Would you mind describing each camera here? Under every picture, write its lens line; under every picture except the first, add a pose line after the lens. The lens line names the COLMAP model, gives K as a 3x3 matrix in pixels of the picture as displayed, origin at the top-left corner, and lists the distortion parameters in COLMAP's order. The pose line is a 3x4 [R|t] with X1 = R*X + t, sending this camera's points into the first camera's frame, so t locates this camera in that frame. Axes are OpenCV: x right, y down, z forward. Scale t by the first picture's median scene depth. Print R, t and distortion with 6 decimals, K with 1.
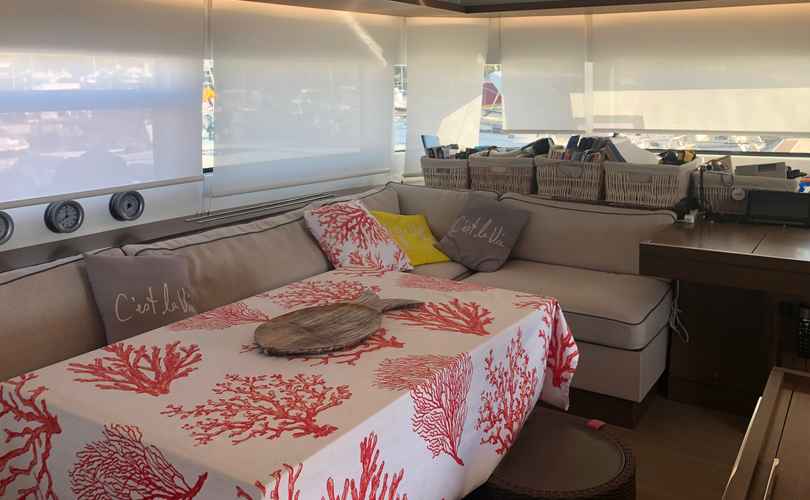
lens RADIAL K [[703.2, 0, 405.0], [0, 703.2, 250.0], [0, 0, 1]] dist [0.001380, 0.000531]
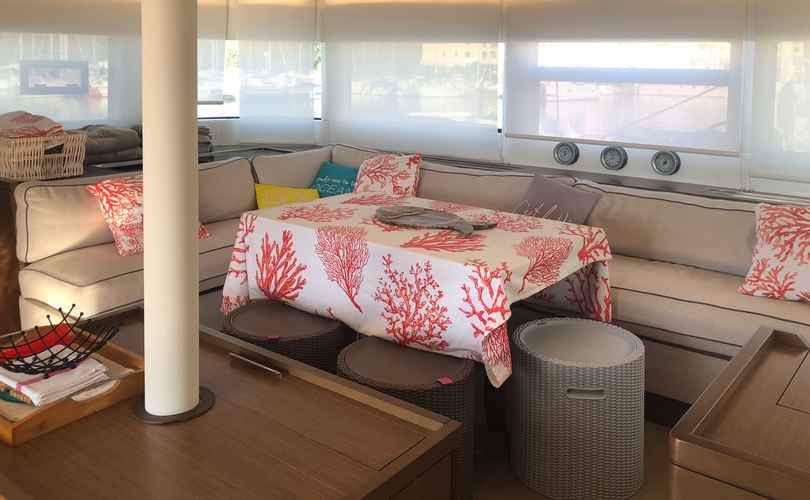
lens RADIAL K [[703.2, 0, 405.0], [0, 703.2, 250.0], [0, 0, 1]] dist [0.001380, 0.000531]
pose [[-0.097129, 0.264830, -0.959391, 1.382934], [-0.233231, 0.931051, 0.280619, -0.252851], [0.967558, 0.251016, -0.028665, 1.003066]]
